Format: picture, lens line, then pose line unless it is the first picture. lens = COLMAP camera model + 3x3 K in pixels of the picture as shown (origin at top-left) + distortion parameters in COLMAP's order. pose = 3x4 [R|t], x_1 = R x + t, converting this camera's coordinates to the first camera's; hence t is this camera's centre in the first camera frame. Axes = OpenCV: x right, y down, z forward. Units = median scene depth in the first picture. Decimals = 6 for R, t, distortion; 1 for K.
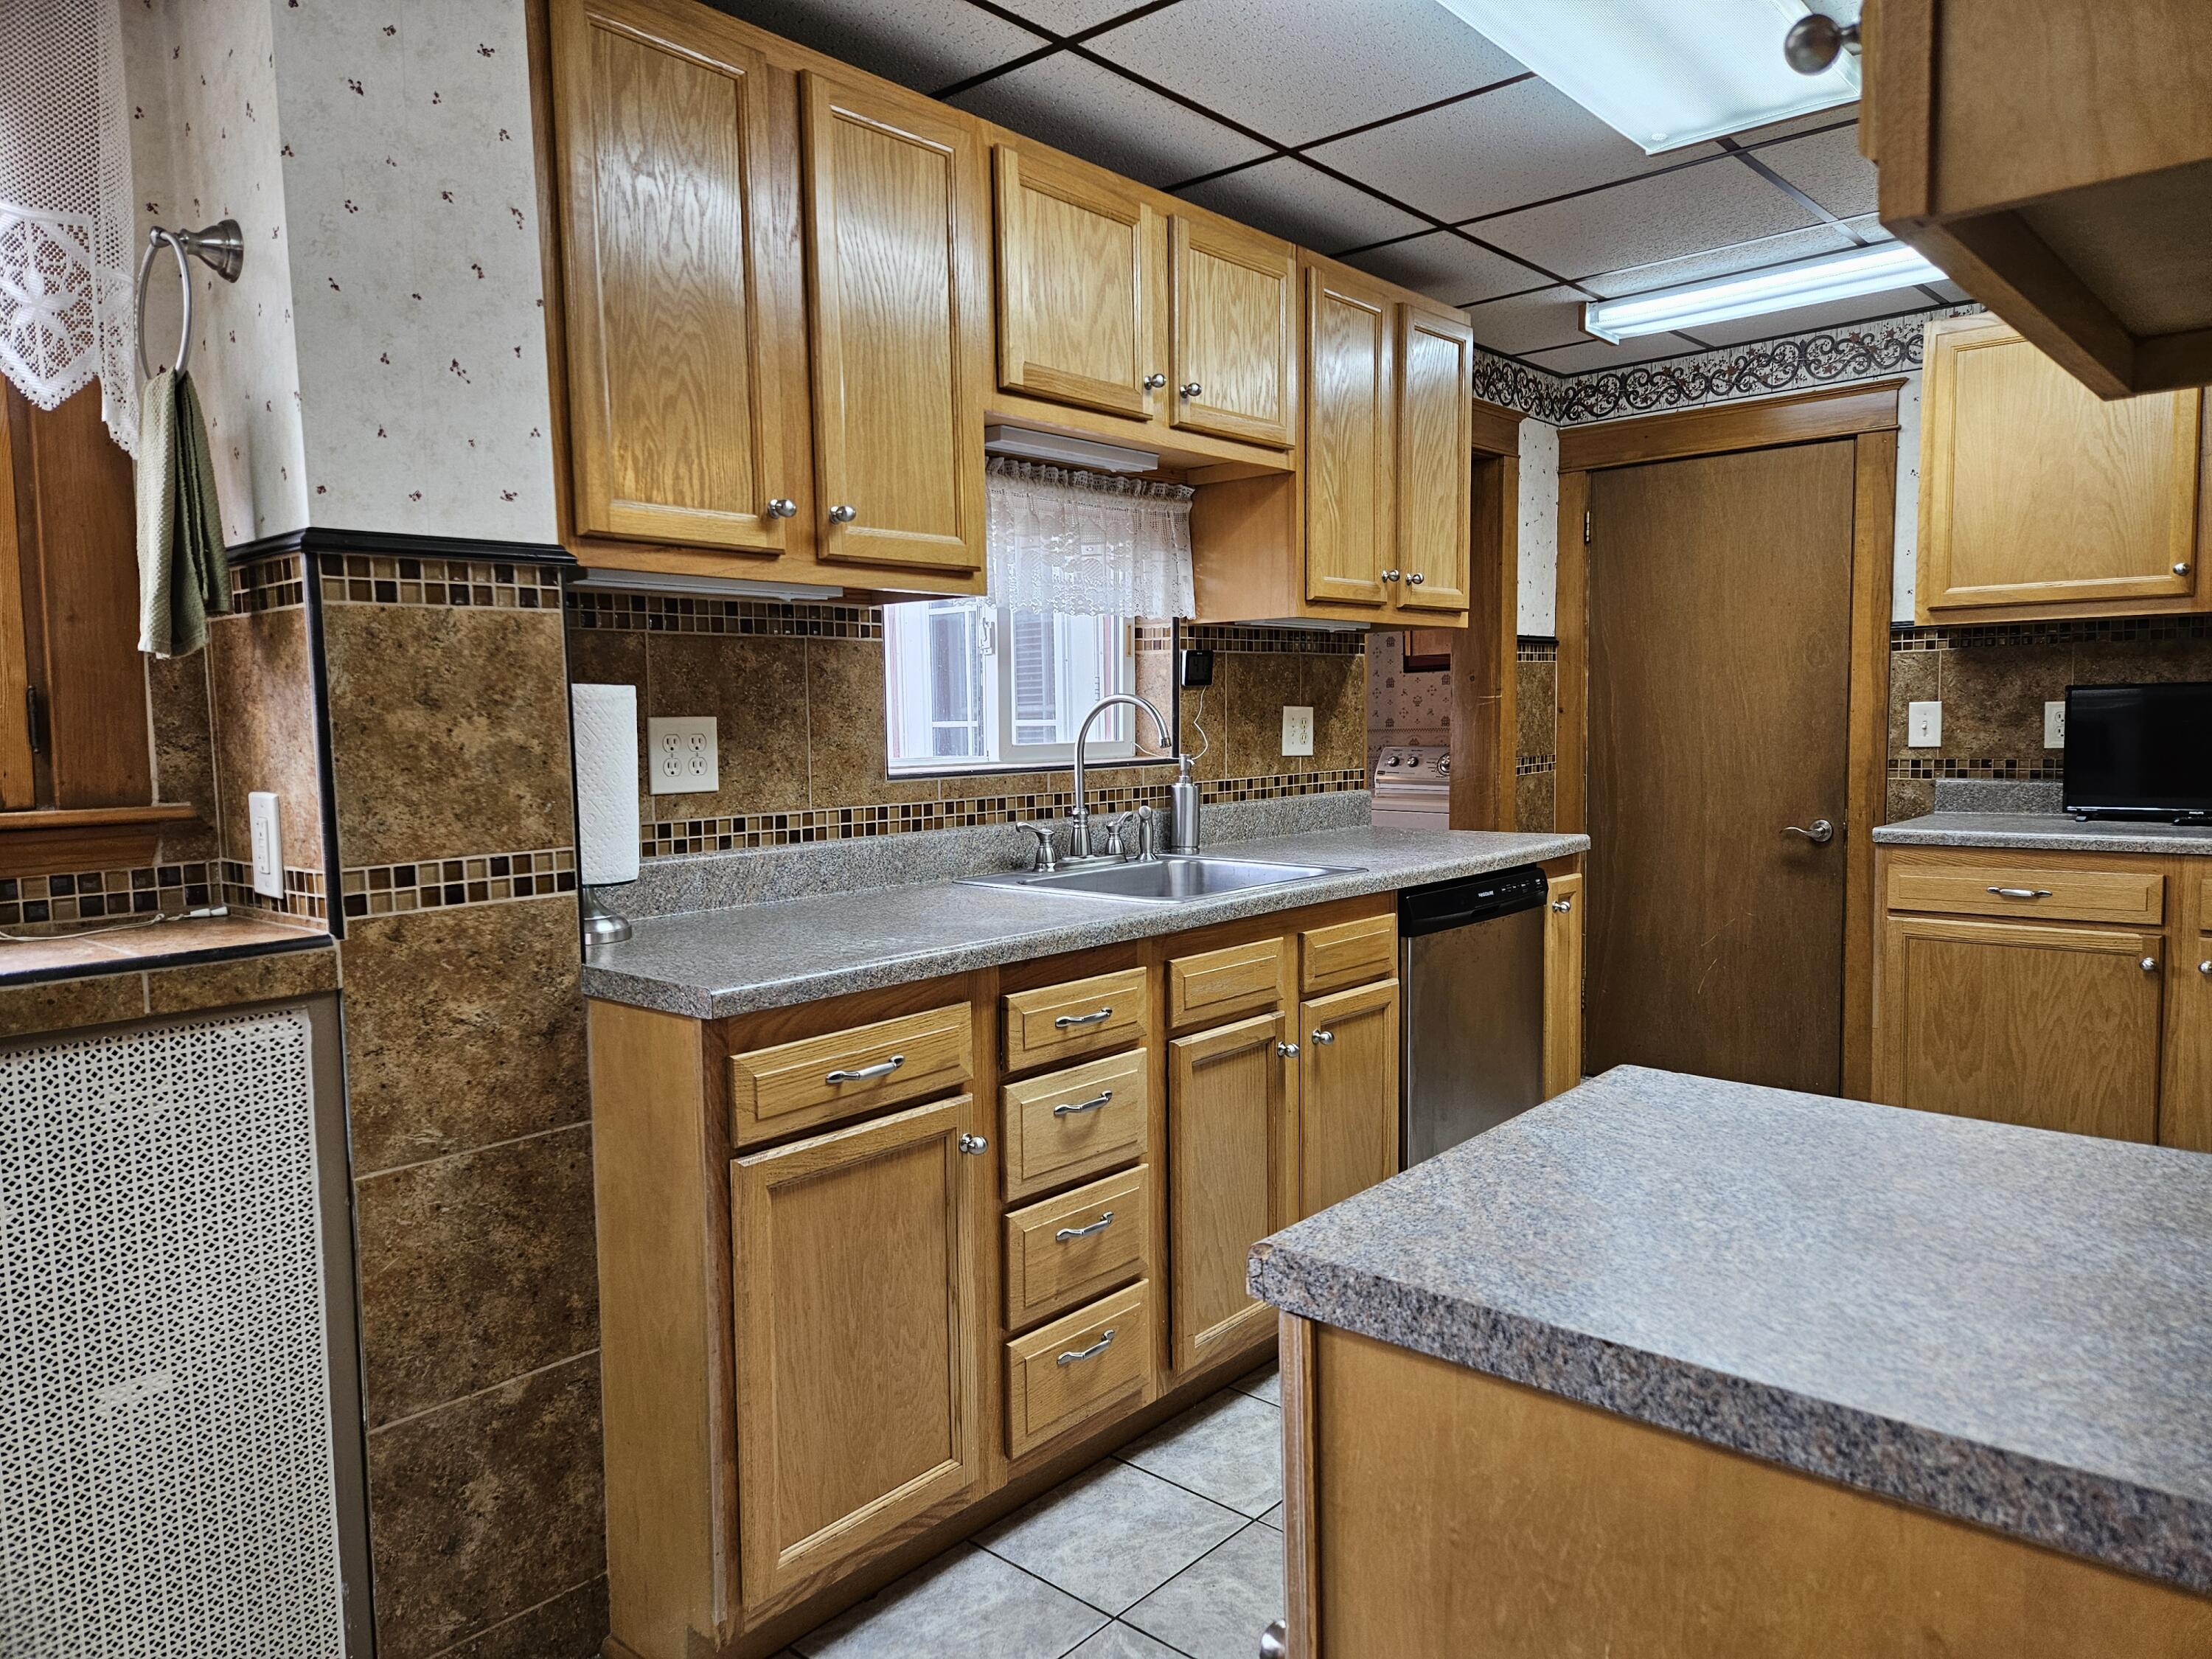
lens RADIAL K [[1471.8, 0, 1086.7], [0, 1471.8, 827.5], [0, 0, 1]] dist [0.069799, -0.047809]
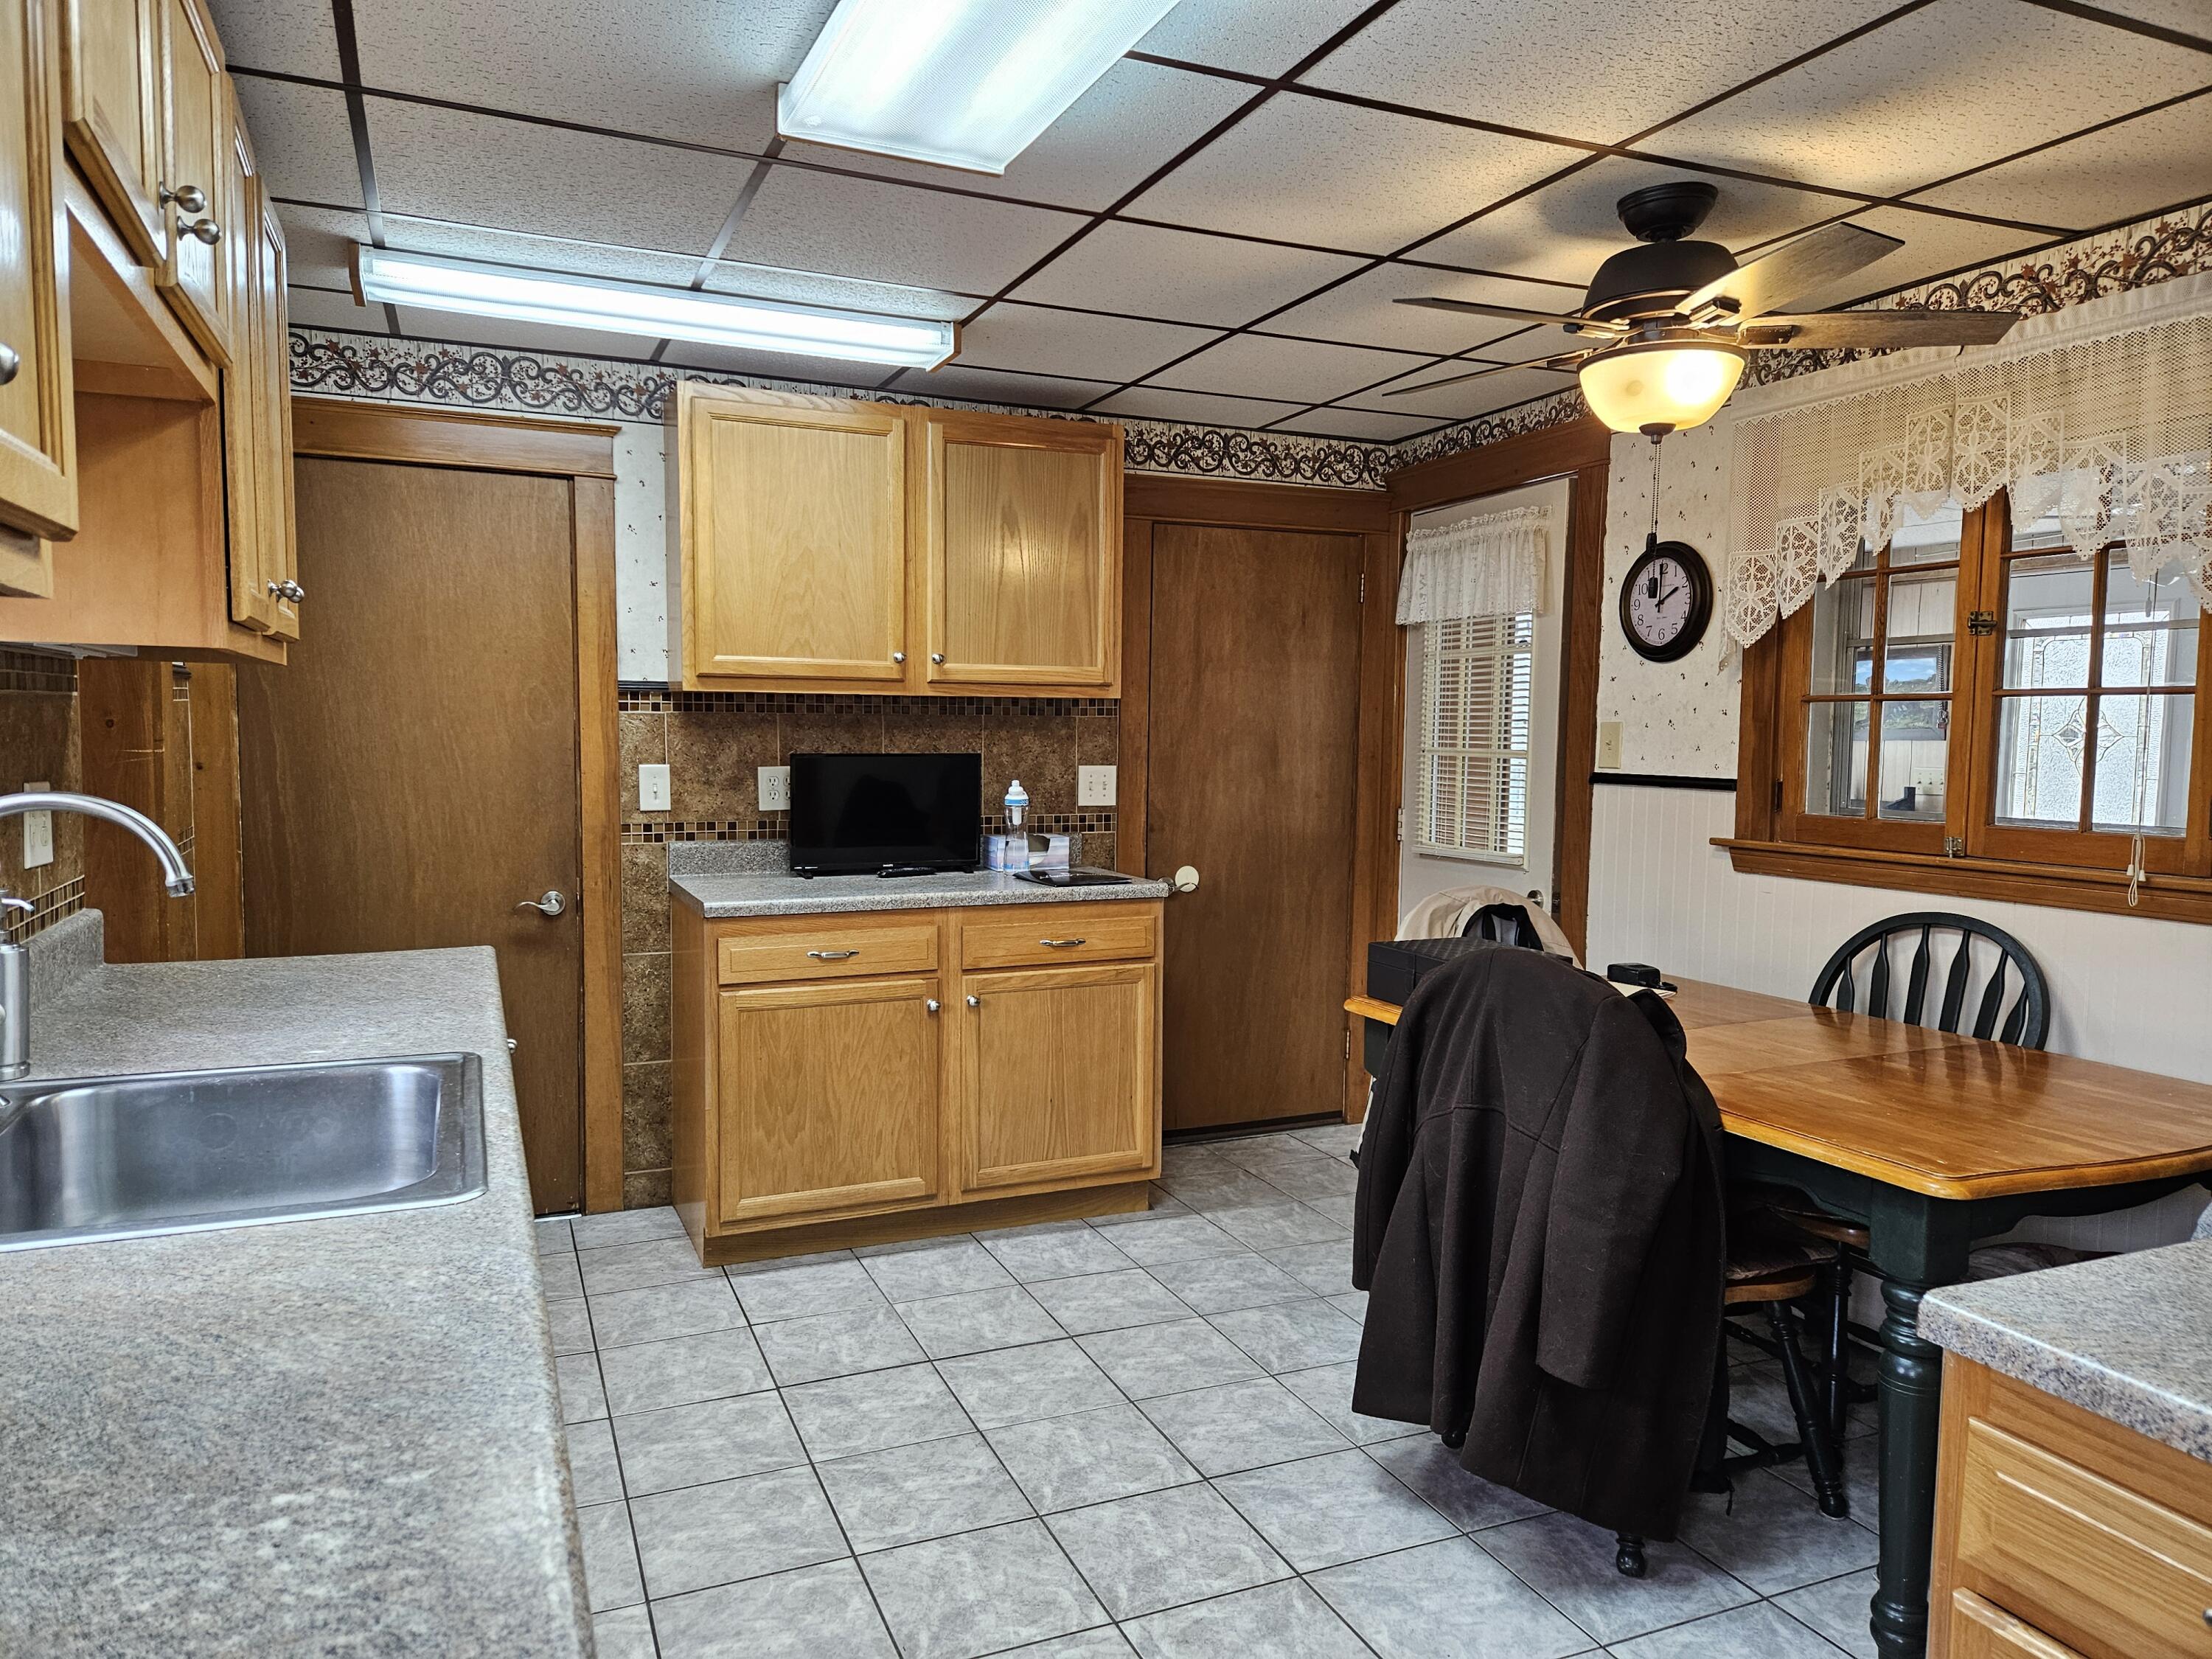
lens RADIAL K [[1471.8, 0, 1060.1], [0, 1471.8, 828.9], [0, 0, 1]] dist [0.069799, -0.047809]
pose [[0.422896, -0.043902, 0.905114, -0.204093], [0.053206, 0.998306, 0.023562, -0.050364], [-0.904615, 0.038193, 0.424515, 0.348970]]
